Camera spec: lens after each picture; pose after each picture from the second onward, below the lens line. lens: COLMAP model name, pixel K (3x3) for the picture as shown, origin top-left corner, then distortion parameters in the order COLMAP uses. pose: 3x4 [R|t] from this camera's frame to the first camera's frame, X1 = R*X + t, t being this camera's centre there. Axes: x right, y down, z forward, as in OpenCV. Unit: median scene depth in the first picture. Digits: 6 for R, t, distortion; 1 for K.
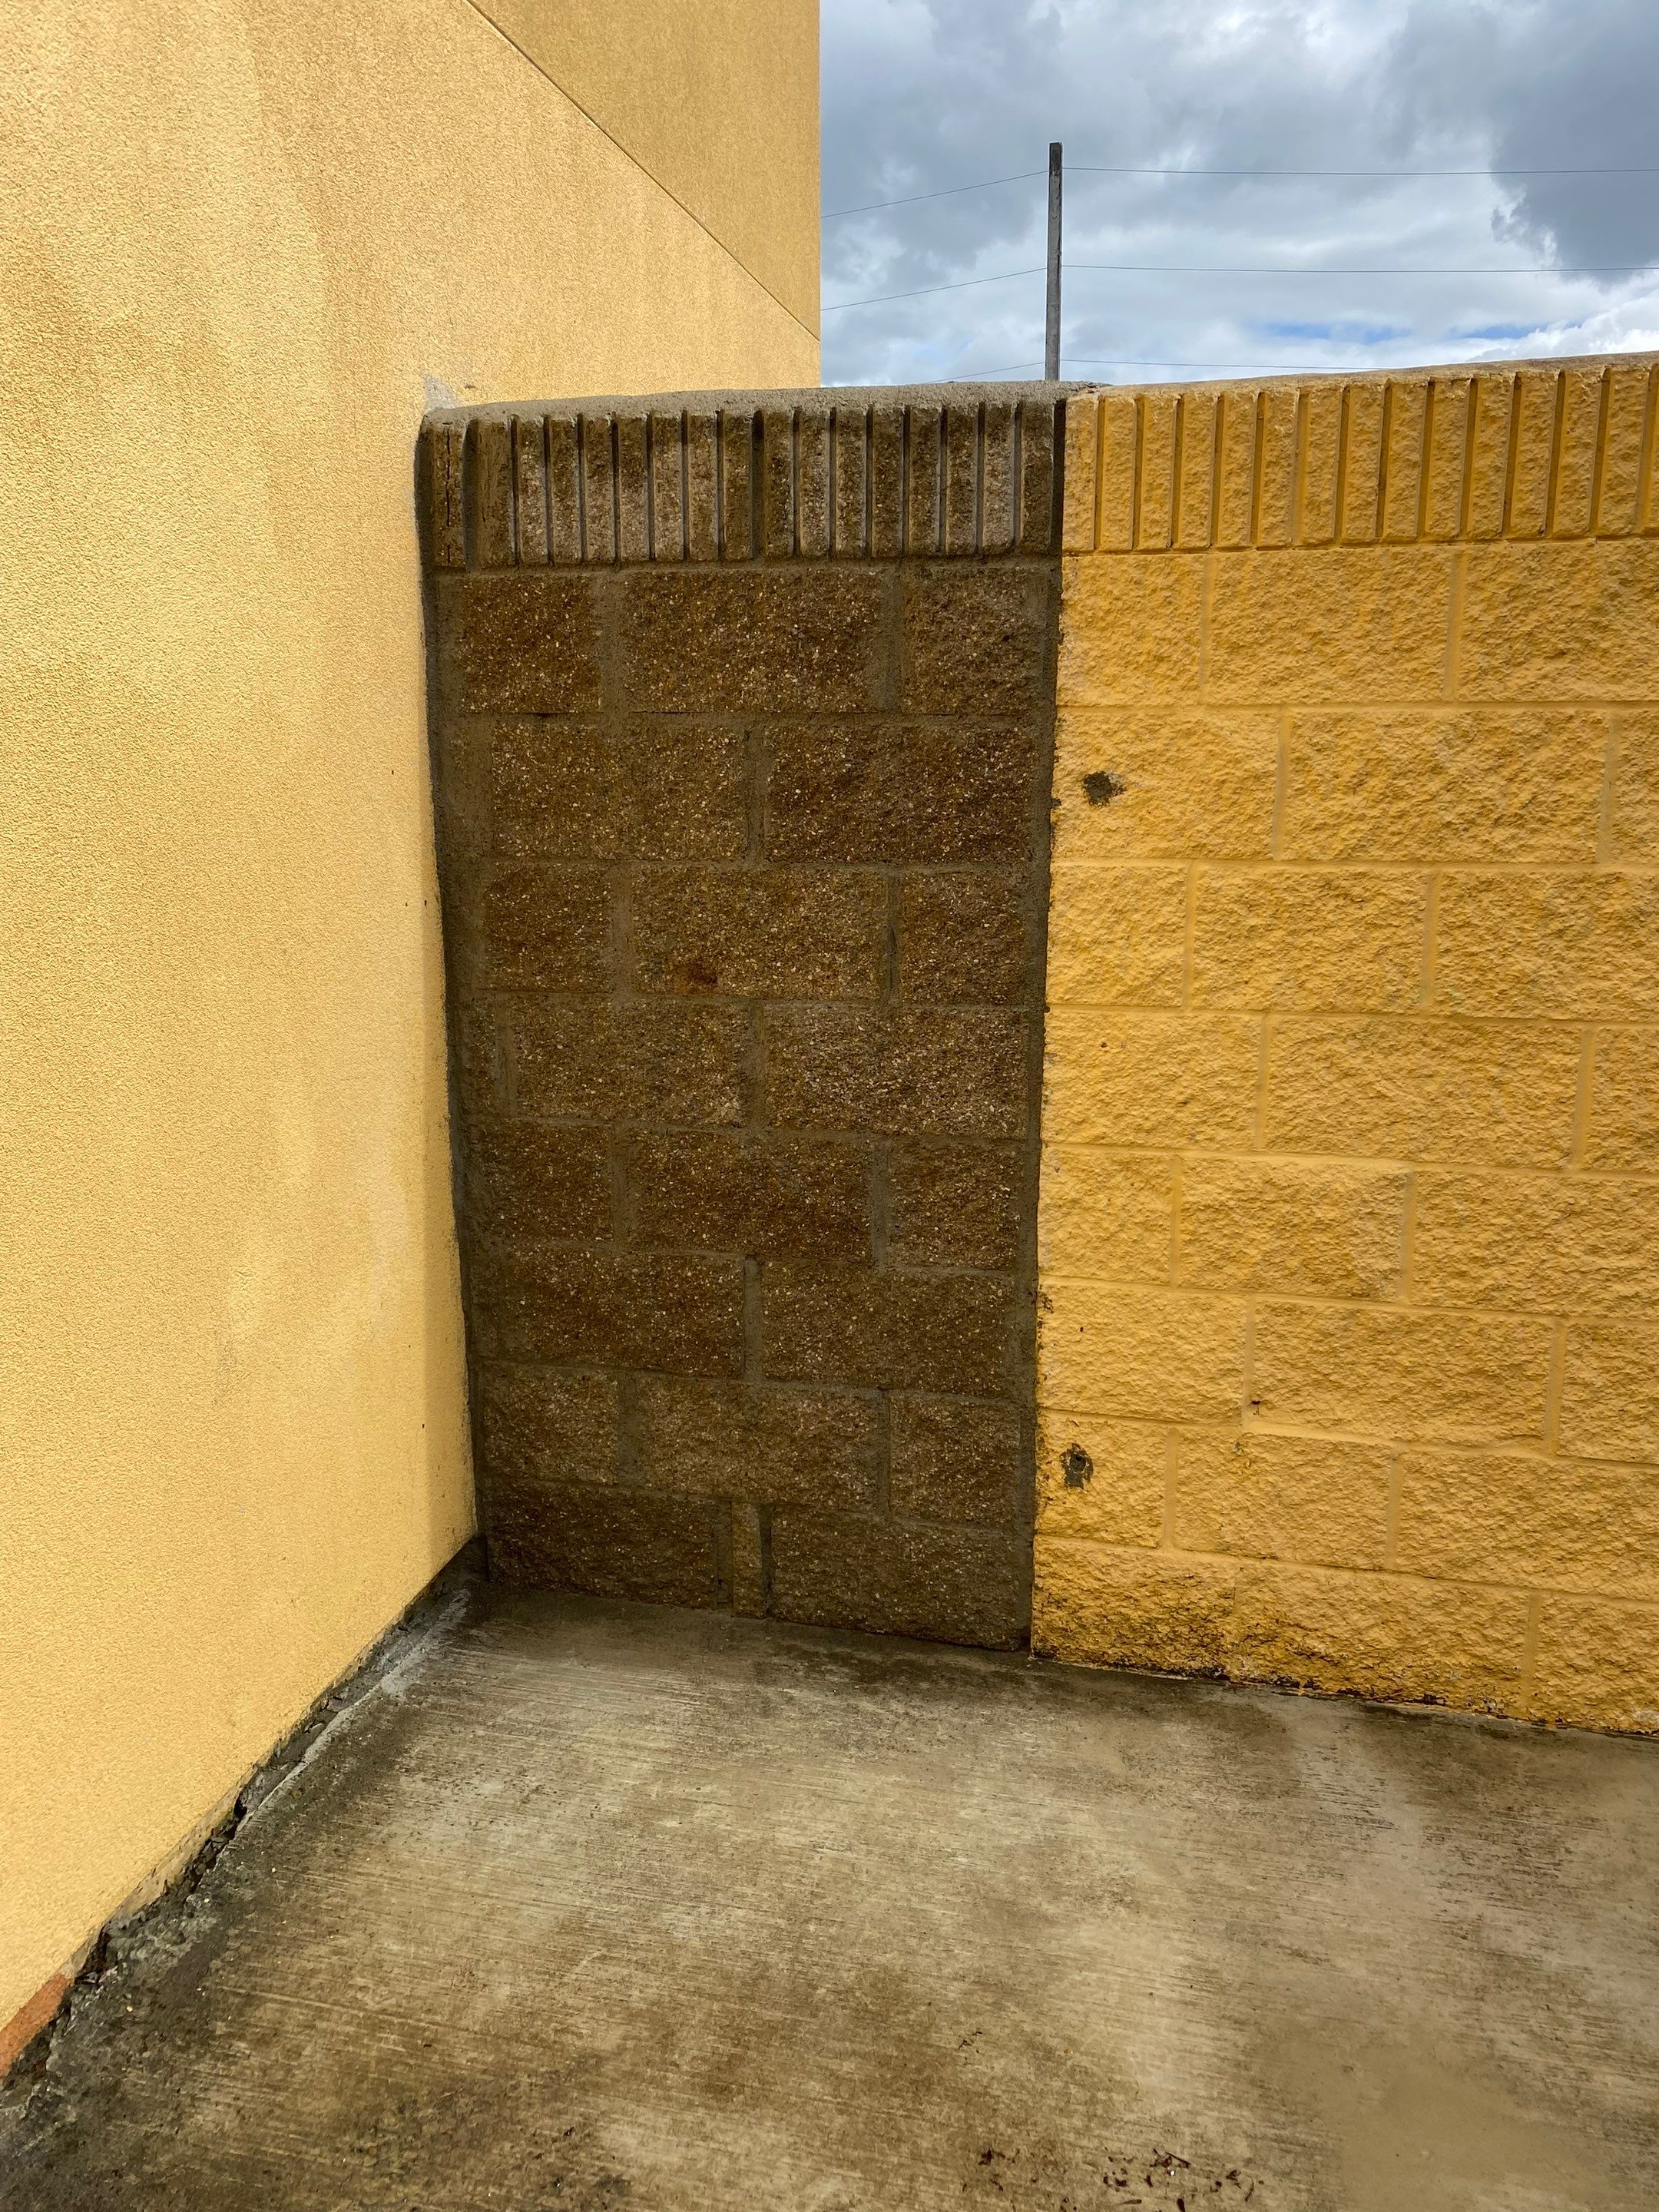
lens RADIAL K [[1696.0, 0, 827.2], [0, 1696.0, 1102.2], [0, 0, 1]] dist [-0.000455, 0.001156]
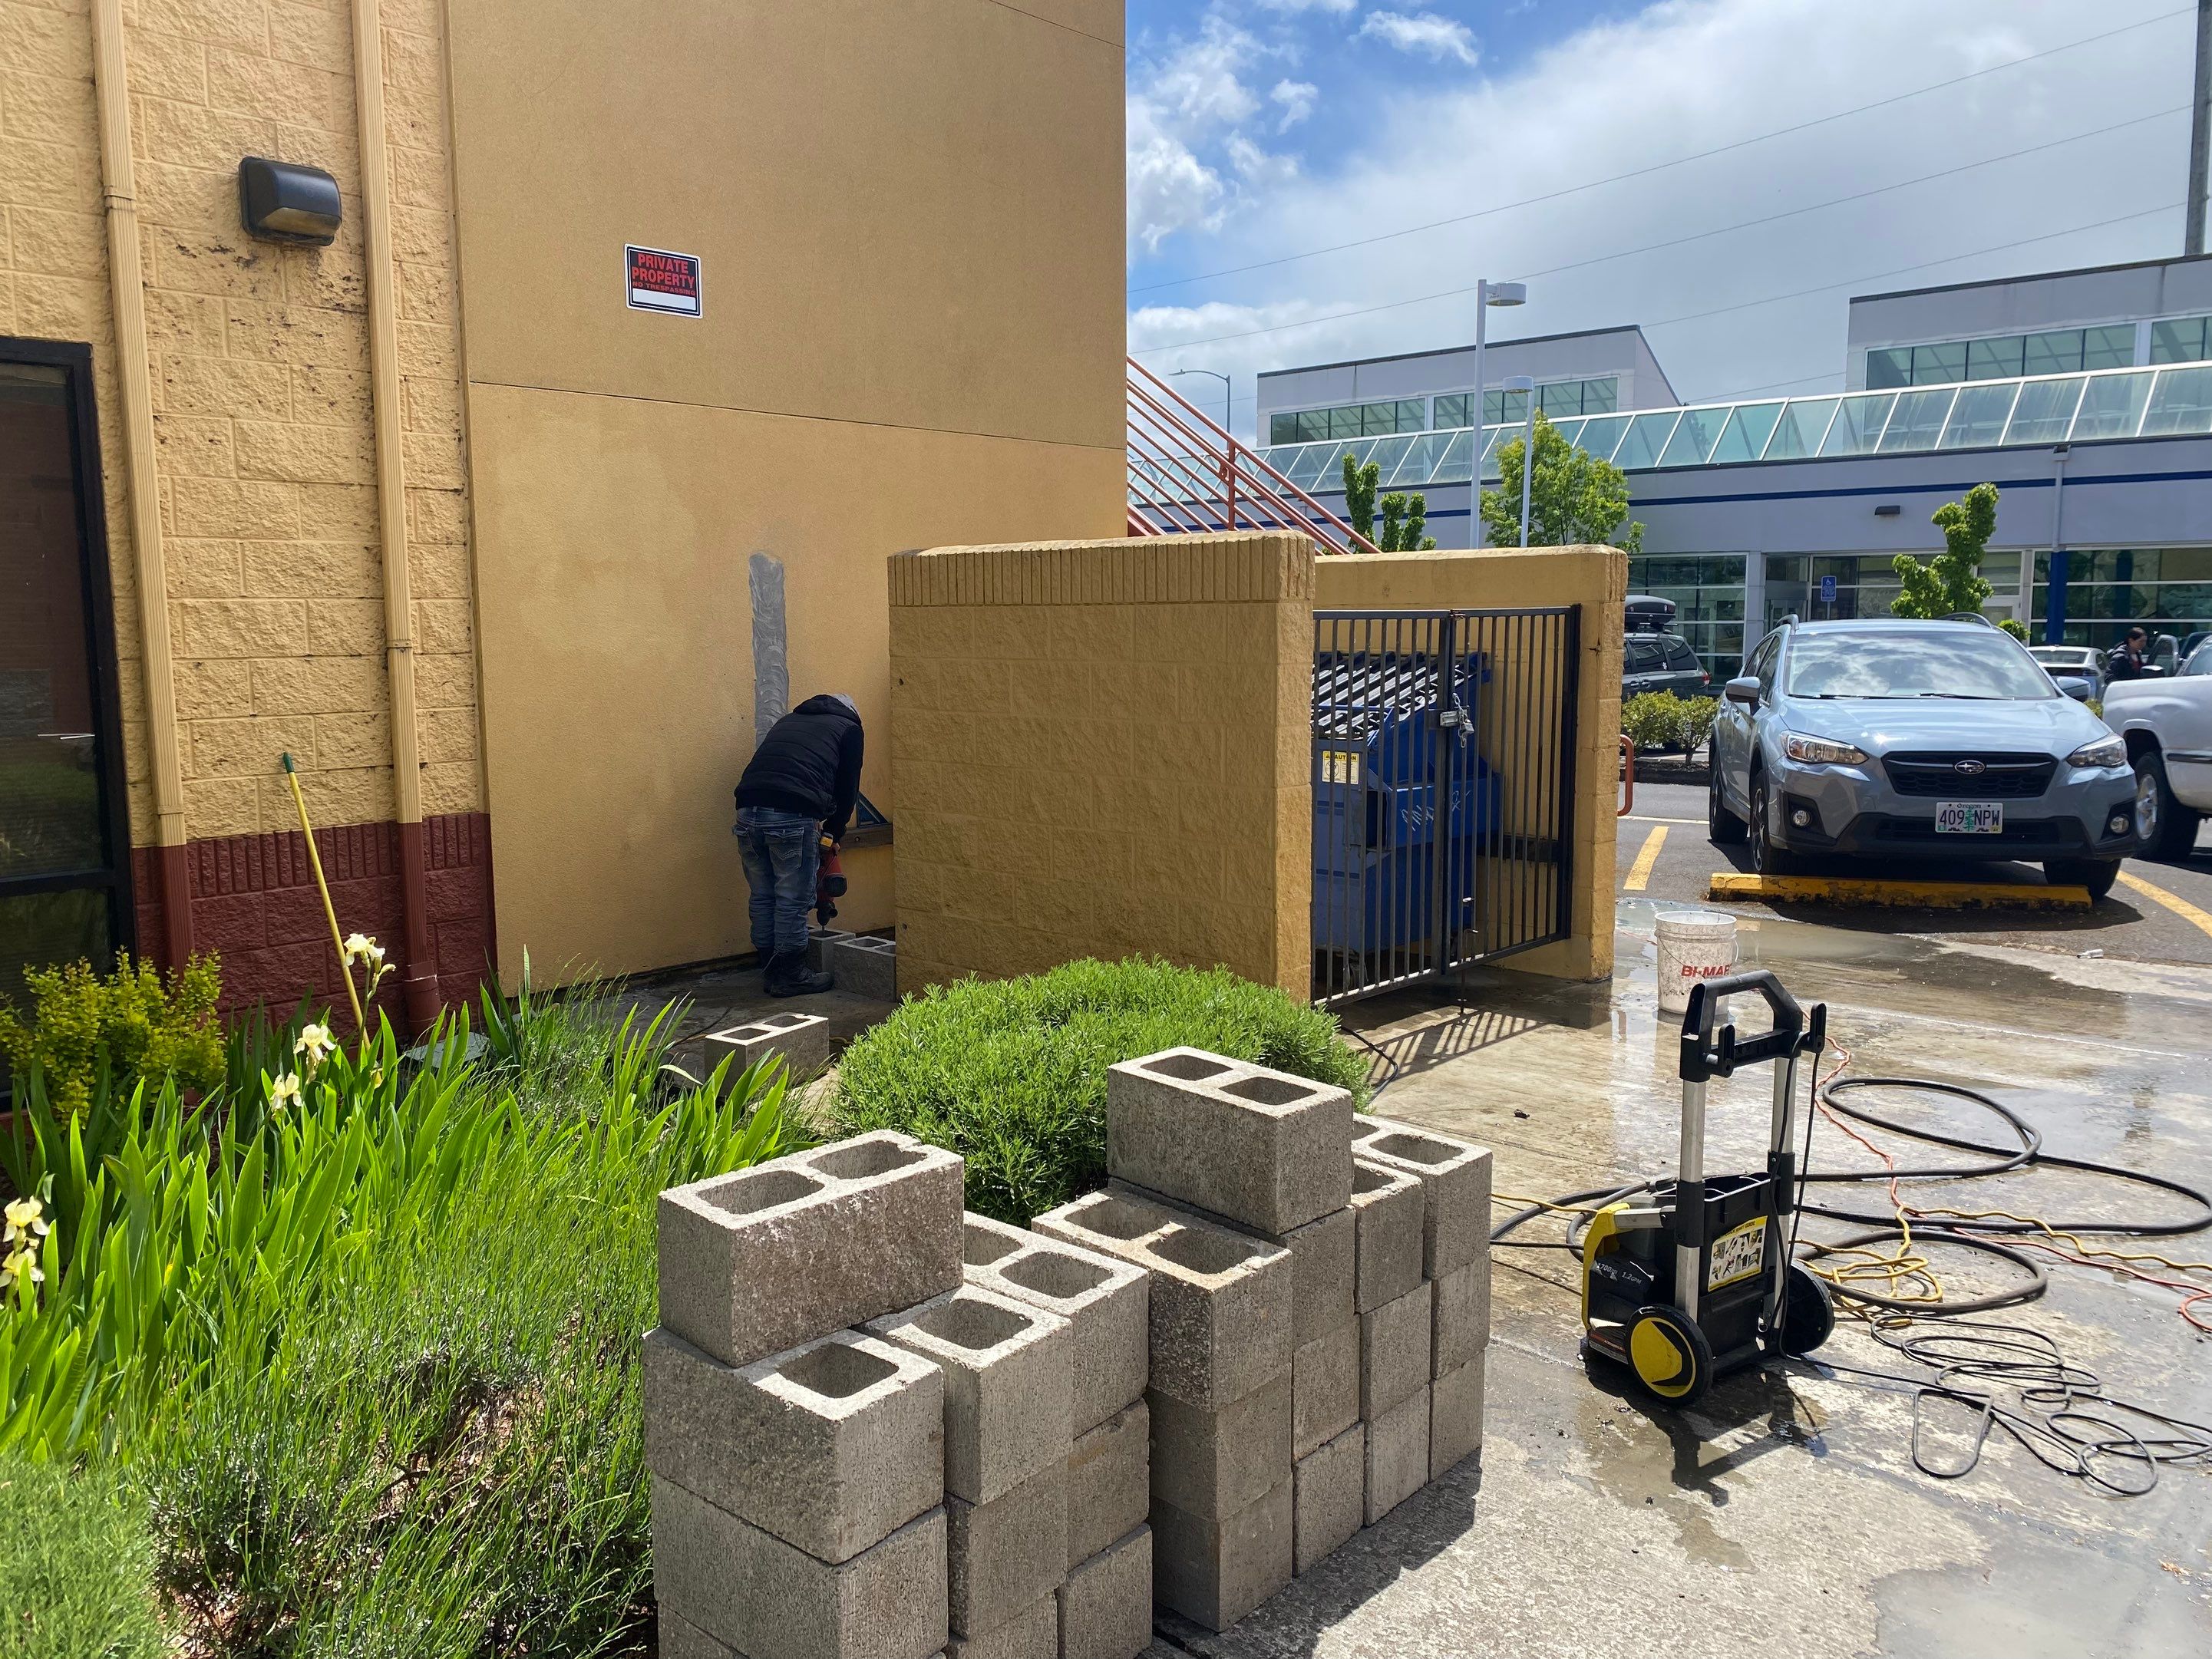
lens RADIAL K [[1695.8, 0, 1106.9], [0, 1695.8, 831.2], [0, 0, 1]] dist [-0.000455, 0.001156]
pose [[0.885259, 0.056931, -0.461601, 1.798488], [-0.088902, 0.994893, -0.047792, 0.171623], [0.456523, 0.083346, 0.885799, -1.367741]]
